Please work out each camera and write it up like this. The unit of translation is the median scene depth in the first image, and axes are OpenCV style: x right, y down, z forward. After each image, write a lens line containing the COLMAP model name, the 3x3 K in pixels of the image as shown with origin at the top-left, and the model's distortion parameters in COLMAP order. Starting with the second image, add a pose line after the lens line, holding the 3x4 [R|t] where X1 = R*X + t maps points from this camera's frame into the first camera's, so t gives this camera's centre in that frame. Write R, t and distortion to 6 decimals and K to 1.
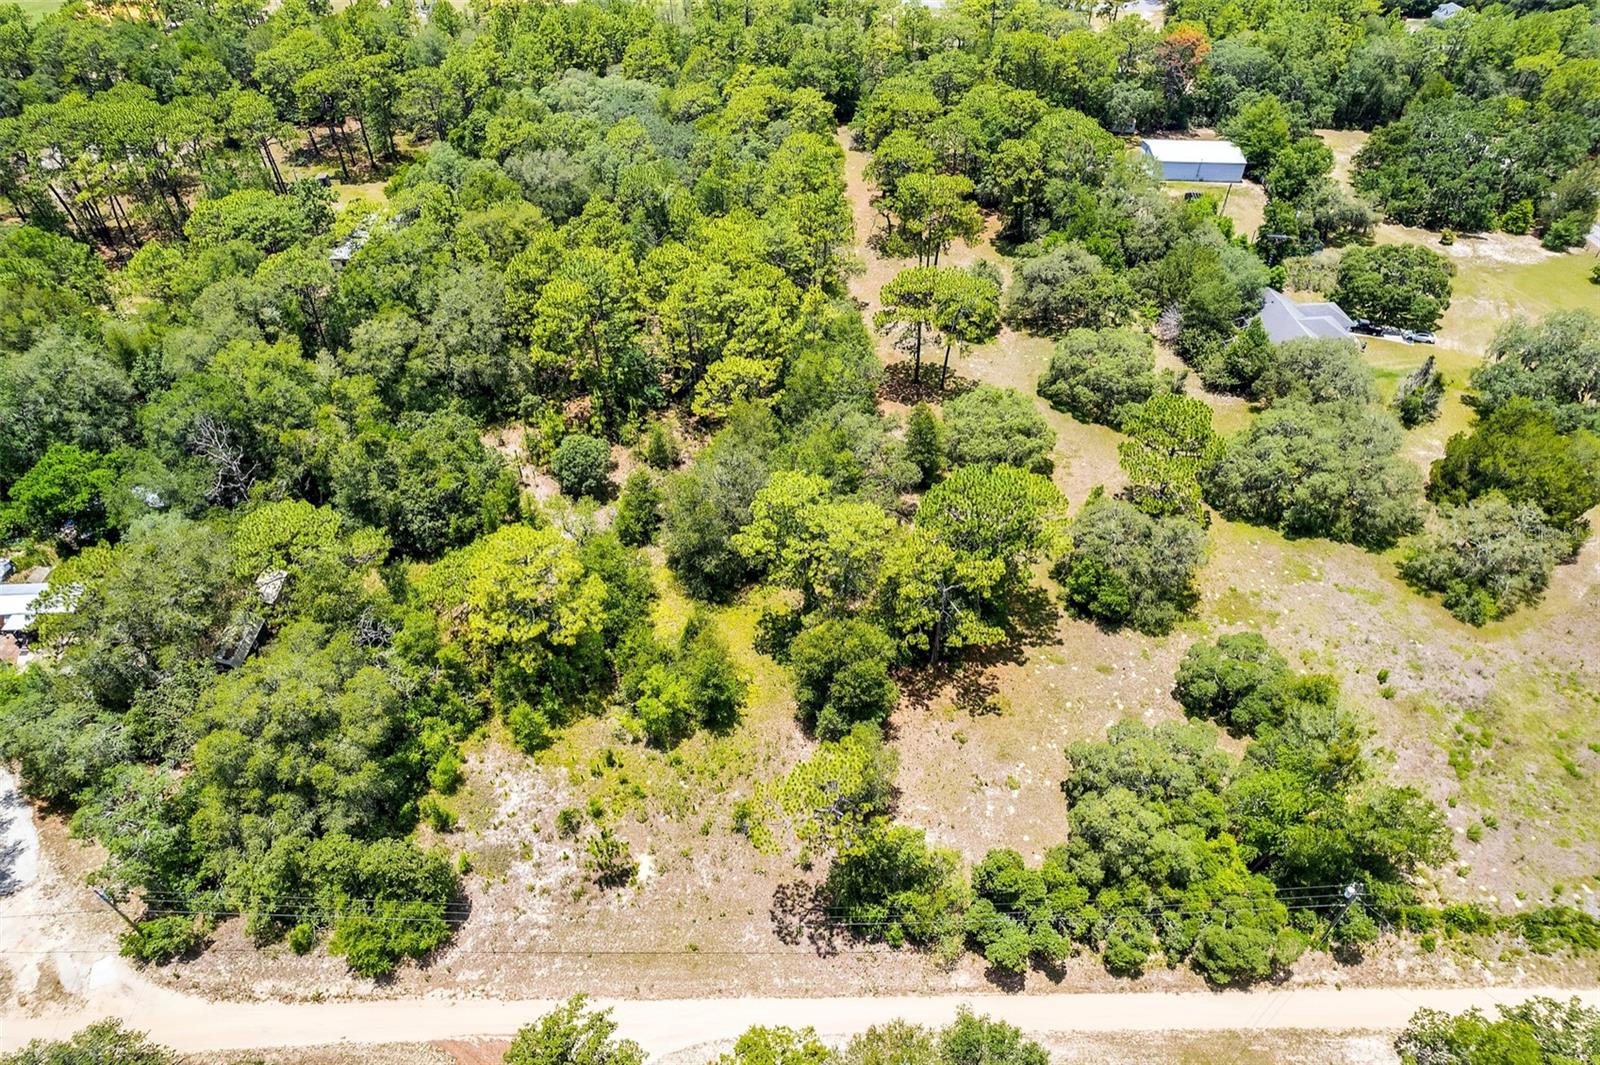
lens RADIAL K [[1020.4, 0, 798.5], [0, 1020.4, 535.9], [0, 0, 1]] dist [-0.080908, 0.076371]
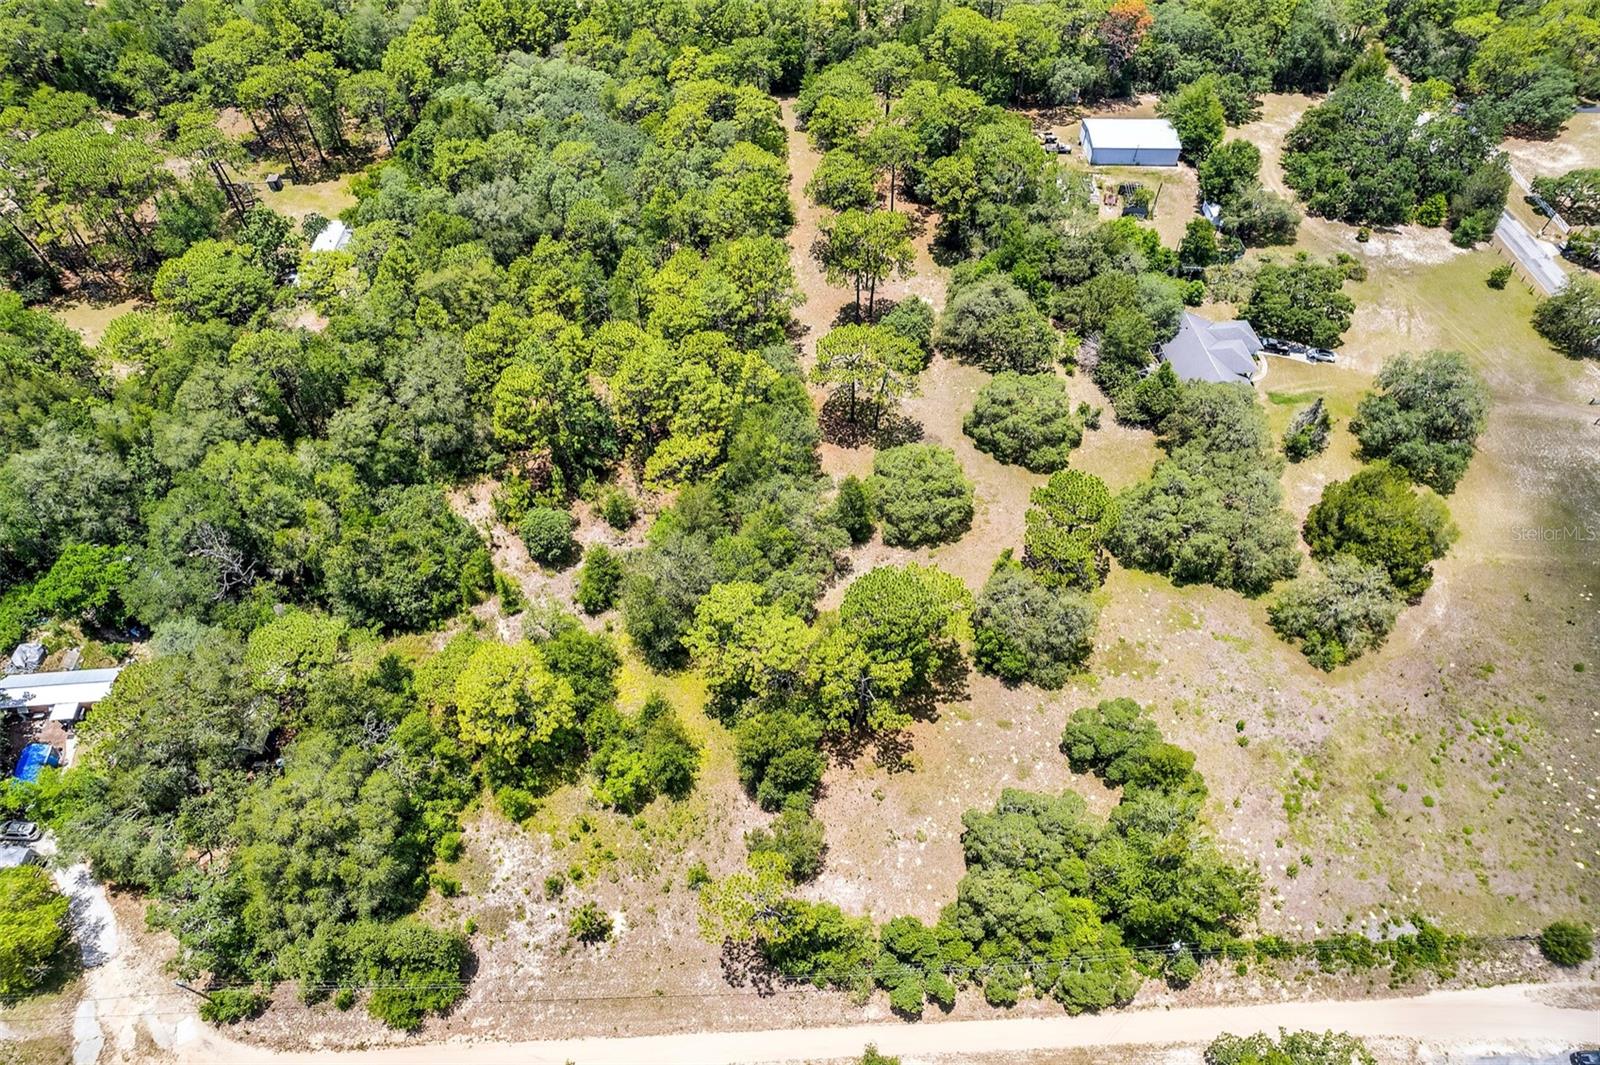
lens RADIAL K [[1020.4, 0, 798.5], [0, 1020.4, 535.9], [0, 0, 1]] dist [-0.080908, 0.076371]
pose [[0.999482, -0.024927, 0.020371, 0.046539], [0.021521, 0.987983, 0.153056, -0.275858], [-0.023942, -0.152539, 0.988007, -0.124597]]
